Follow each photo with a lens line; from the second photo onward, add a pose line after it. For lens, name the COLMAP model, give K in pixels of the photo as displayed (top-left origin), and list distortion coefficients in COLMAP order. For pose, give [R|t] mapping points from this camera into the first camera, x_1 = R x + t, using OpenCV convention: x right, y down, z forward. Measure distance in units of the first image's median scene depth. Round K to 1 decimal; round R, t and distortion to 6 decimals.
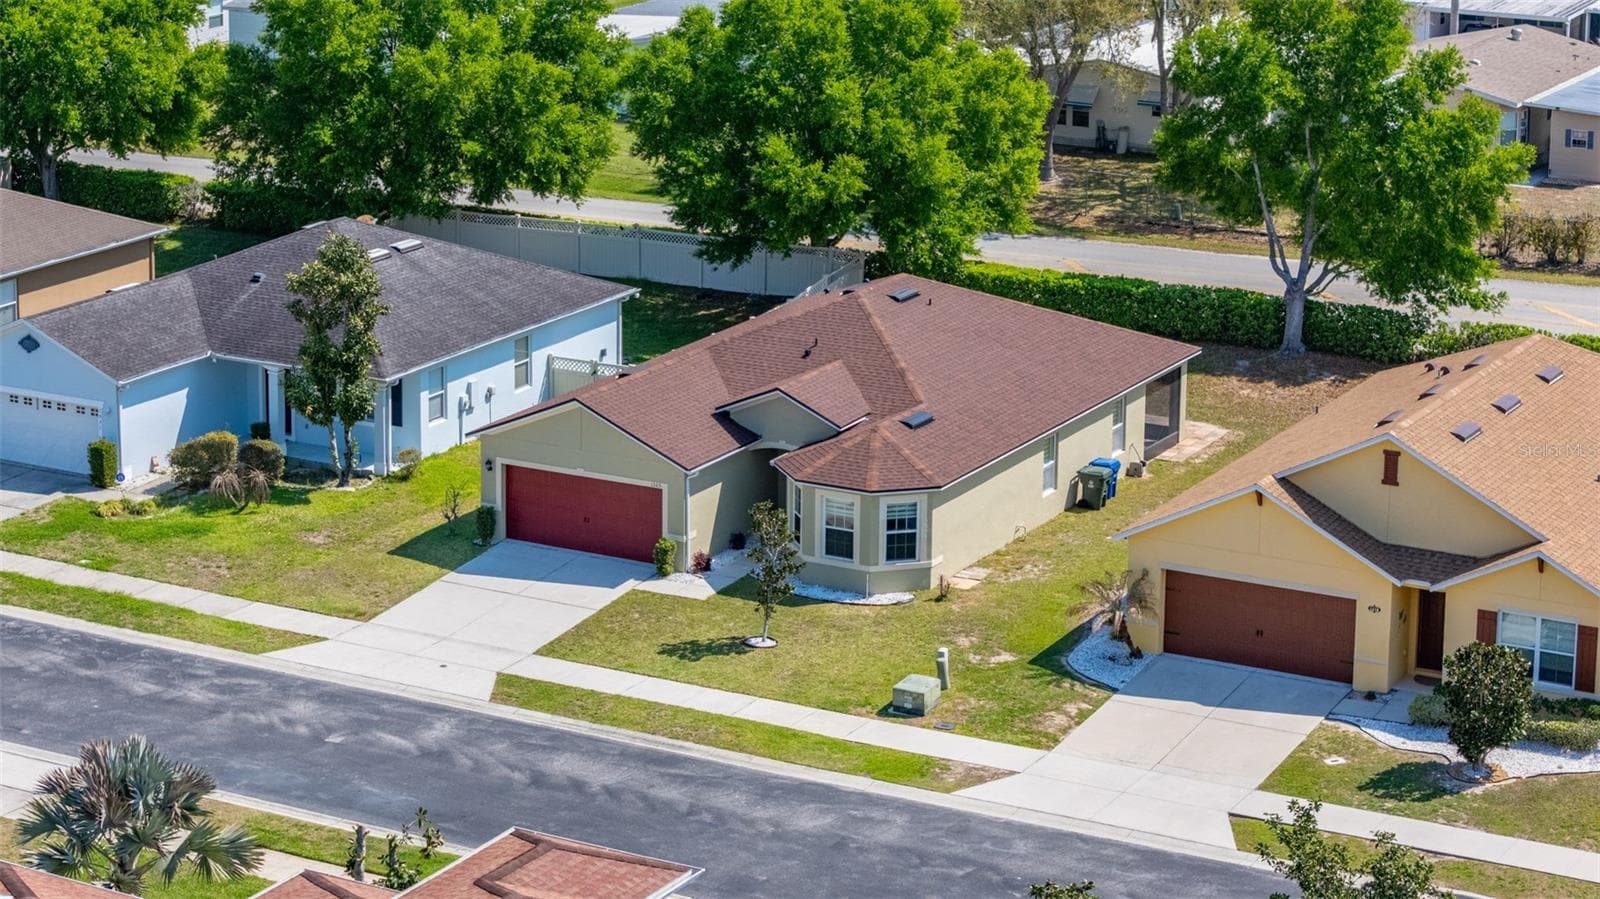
lens RADIAL K [[3414.2, 0, 800.0], [0, 3414.2, 449.5], [0, 0, 1]] dist [-0.253973, 0.018588]
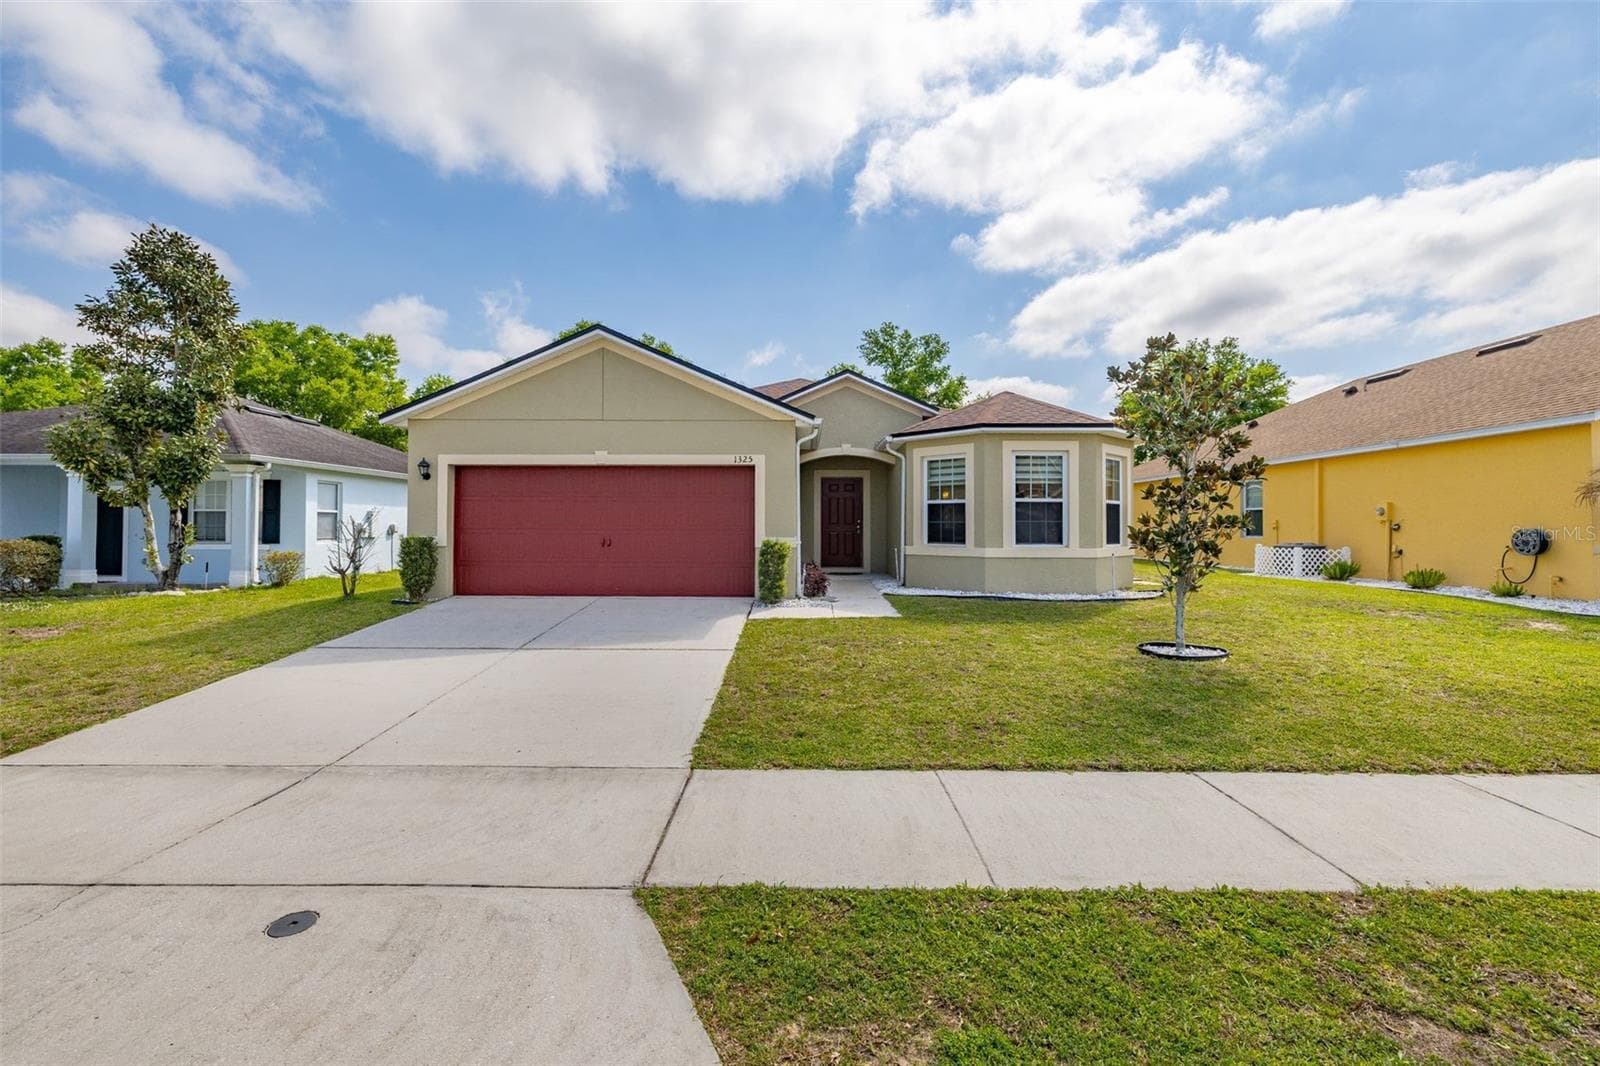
lens RADIAL K [[687.3, 0, 797.2], [0, 687.3, 520.5], [0, 0, 1]] dist [0.000681, 0.000261]
pose [[0.885356, -0.003832, 0.464897, -0.091233], [0.127682, 0.963520, -0.235215, 0.051470], [-0.447037, 0.267608, 0.853548, 0.885193]]
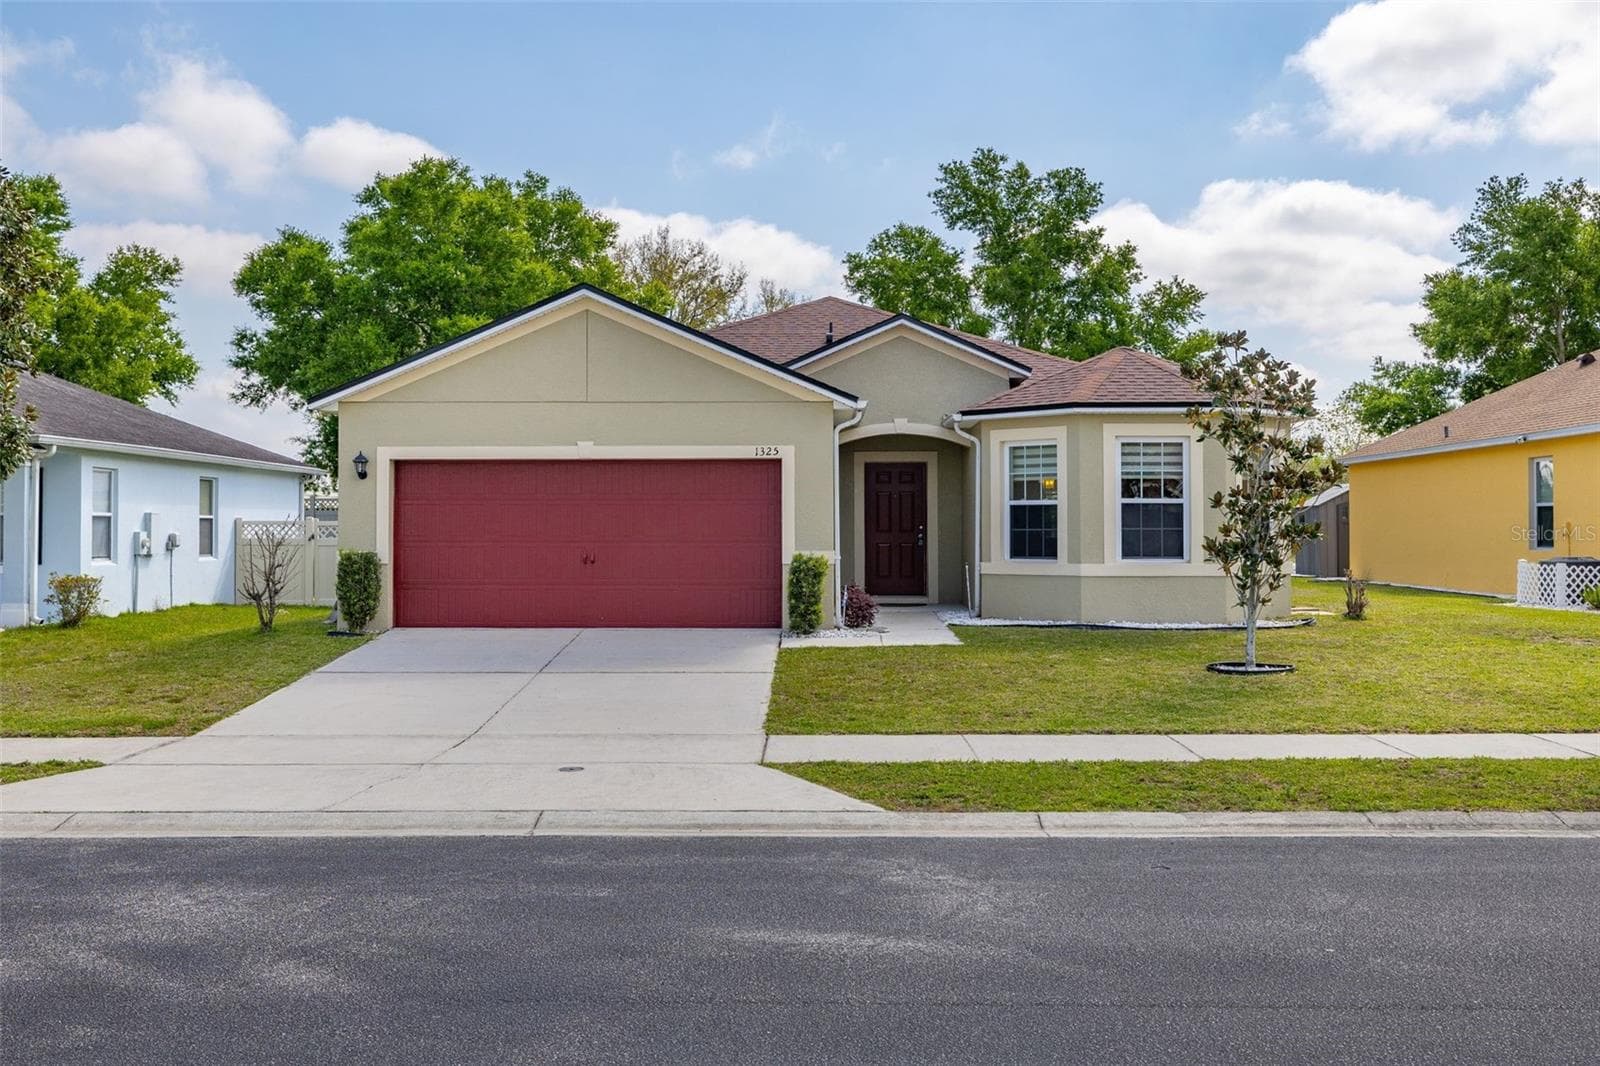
lens RADIAL K [[1576.7, 0, 795.2], [0, 1576.7, 491.5], [0, 0, 1]] dist [-0.005977, 0.003839]
pose [[0.888080, -0.000240, 0.459689, -0.141113], [0.130183, 0.959193, -0.251001, 0.072342], [-0.440871, 0.282753, 0.851871, 0.802285]]
